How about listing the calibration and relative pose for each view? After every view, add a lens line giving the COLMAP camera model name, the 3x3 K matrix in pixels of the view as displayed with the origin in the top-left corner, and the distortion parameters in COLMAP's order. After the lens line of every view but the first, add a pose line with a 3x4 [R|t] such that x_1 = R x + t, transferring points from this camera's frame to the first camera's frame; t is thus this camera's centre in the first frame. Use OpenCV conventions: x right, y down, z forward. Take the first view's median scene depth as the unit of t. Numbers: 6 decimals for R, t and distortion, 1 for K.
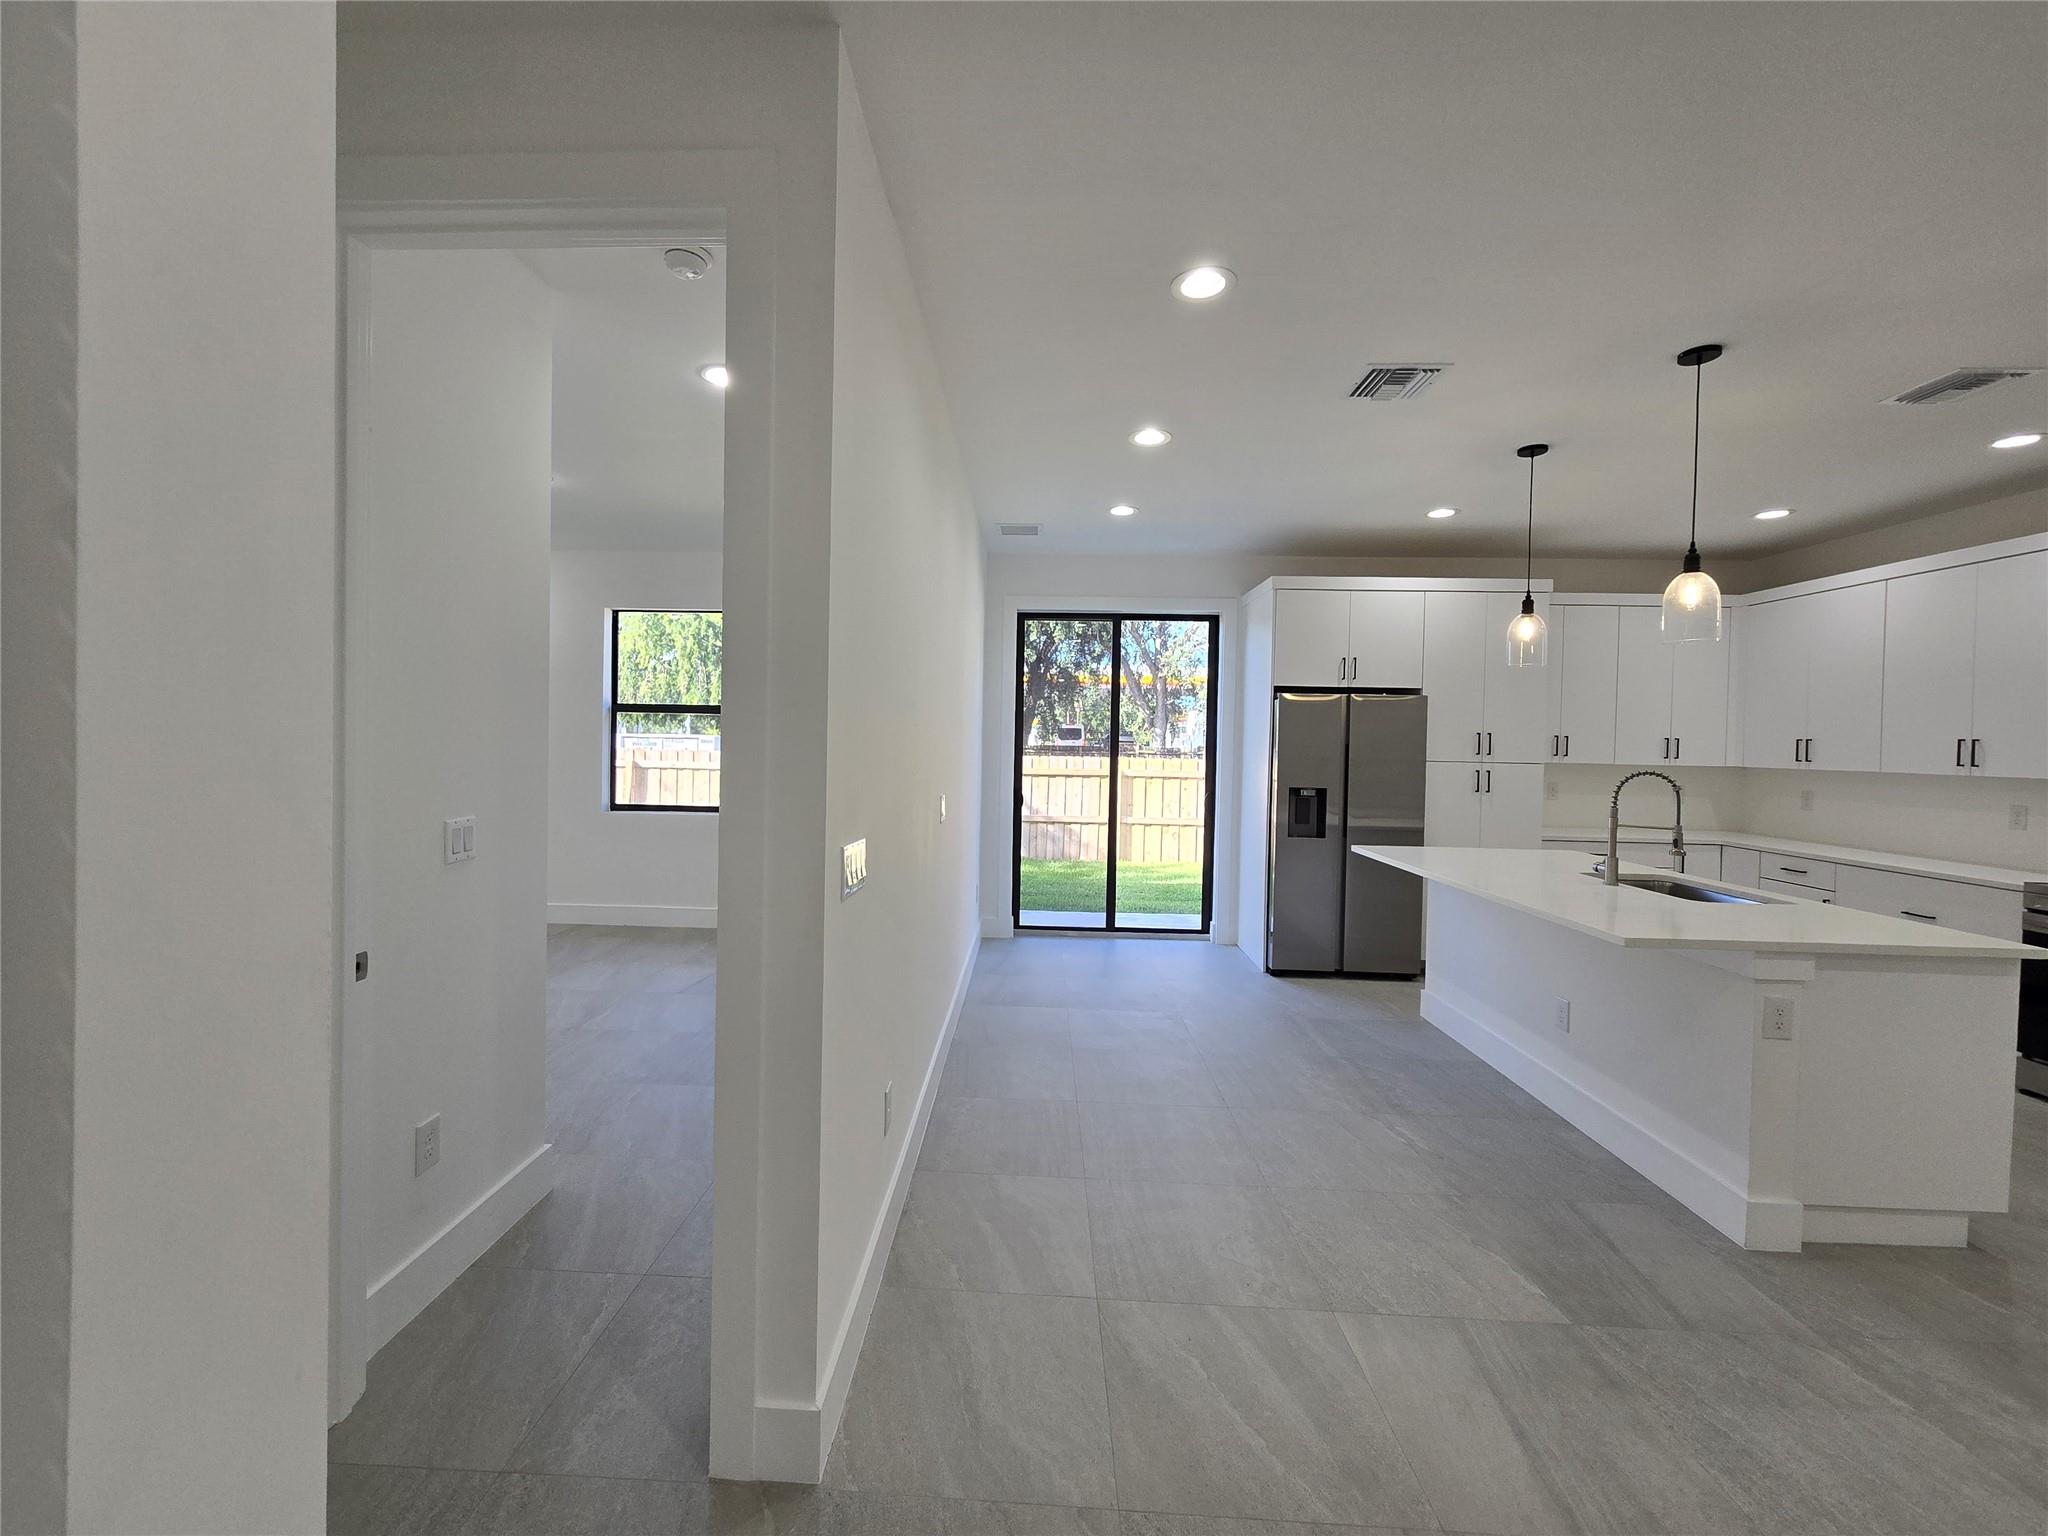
lens RADIAL K [[843.5, 0, 997.6], [0, 843.5, 751.6], [0, 0, 1]] dist [-0.002031, 0.000813]
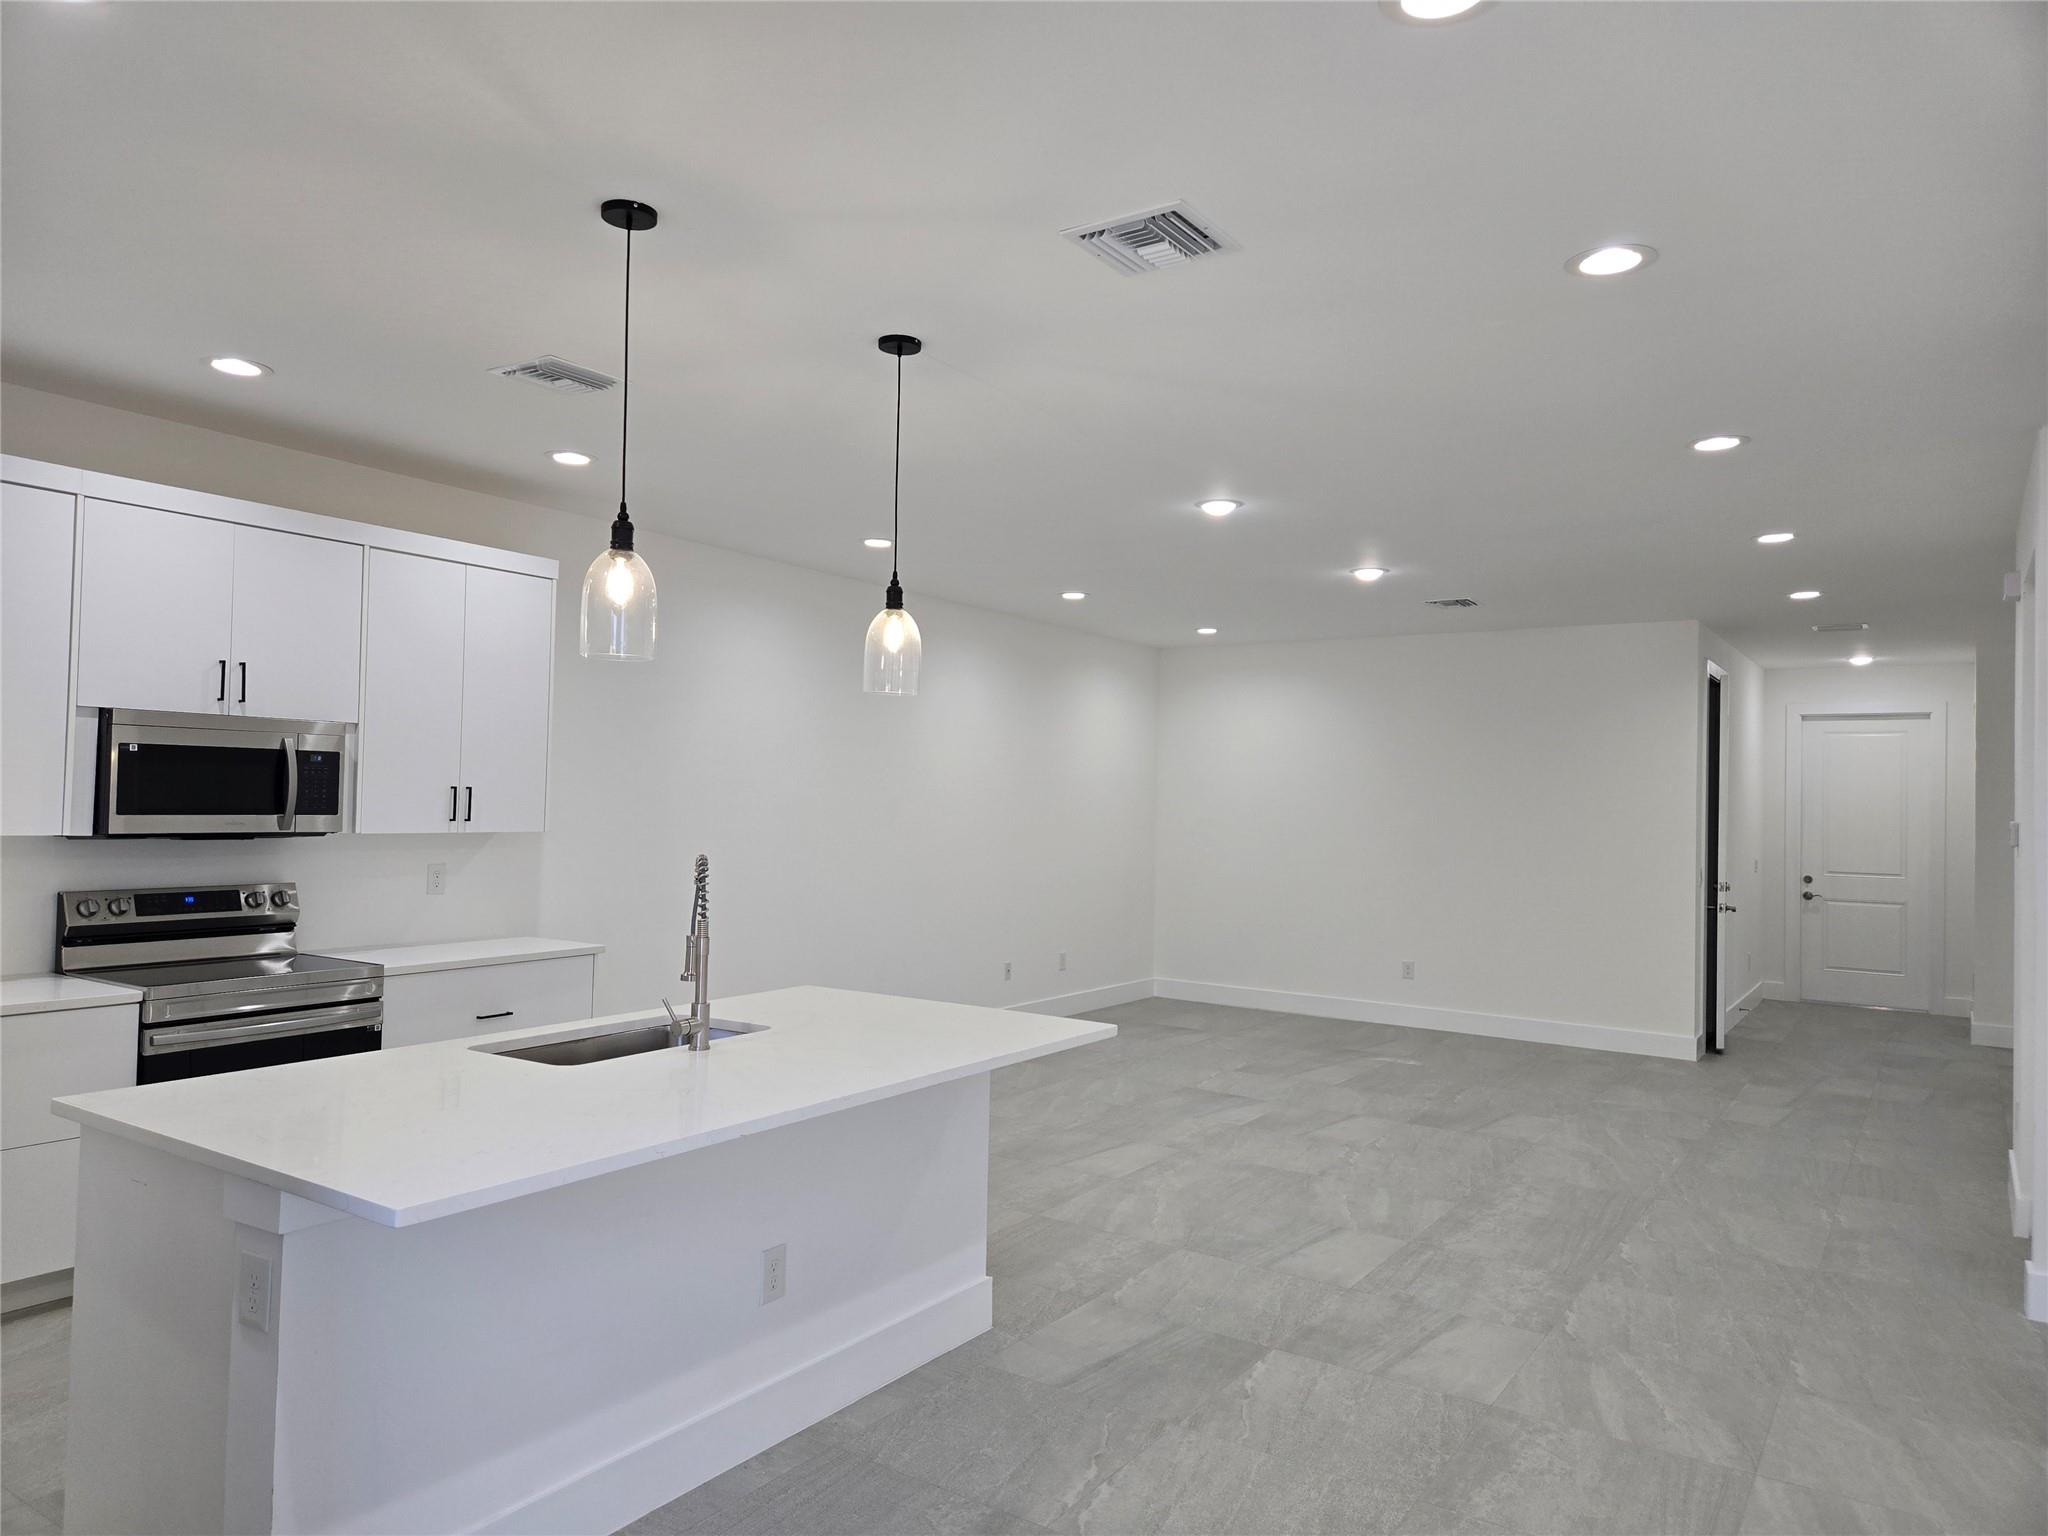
lens RADIAL K [[1339.3, 0, 1024.0], [0, 1339.3, 768.0], [0, 0, 1]] dist [0.053517, -0.046136]
pose [[-0.852921, -0.026785, 0.521352, 0.020138], [-0.031212, 0.999513, 0.000290, -0.033806], [-0.521106, -0.016025, -0.853342, 1.112521]]
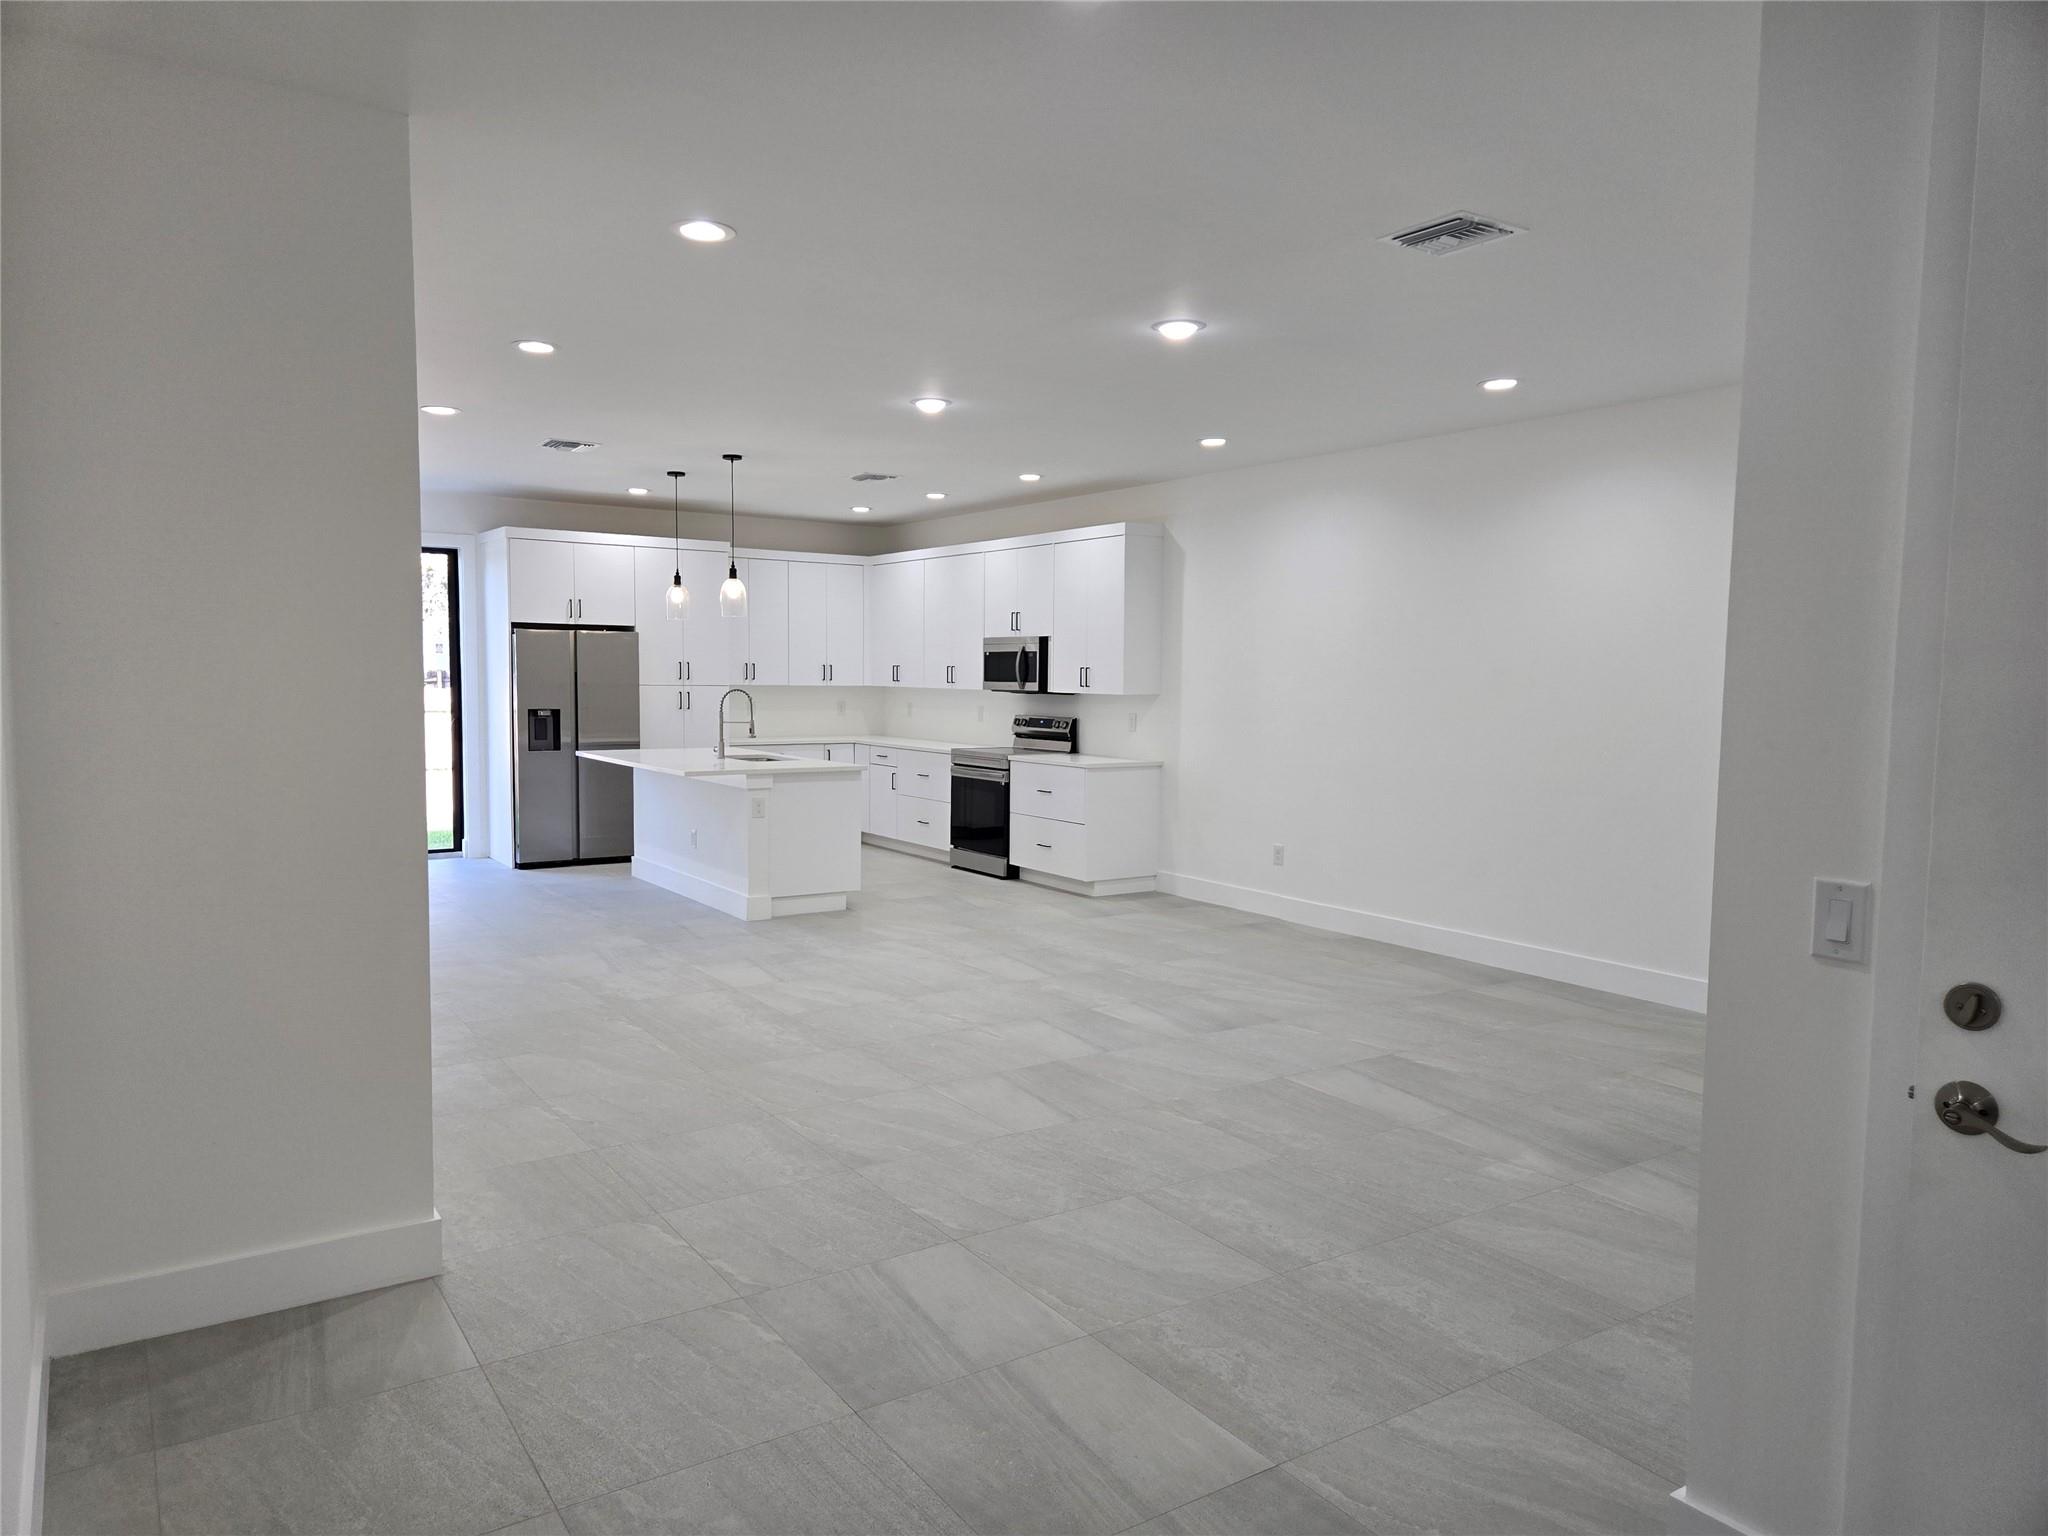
lens RADIAL K [[1380.1, 0, 1019.5], [0, 1380.1, 780.4], [0, 0, 1]] dist [0.071309, -0.072802]
pose [[0.804232, -0.057857, 0.591493, -0.261050], [0.013628, 0.996784, 0.078971, -0.002746], [-0.594160, -0.055450, 0.802433, -0.985092]]
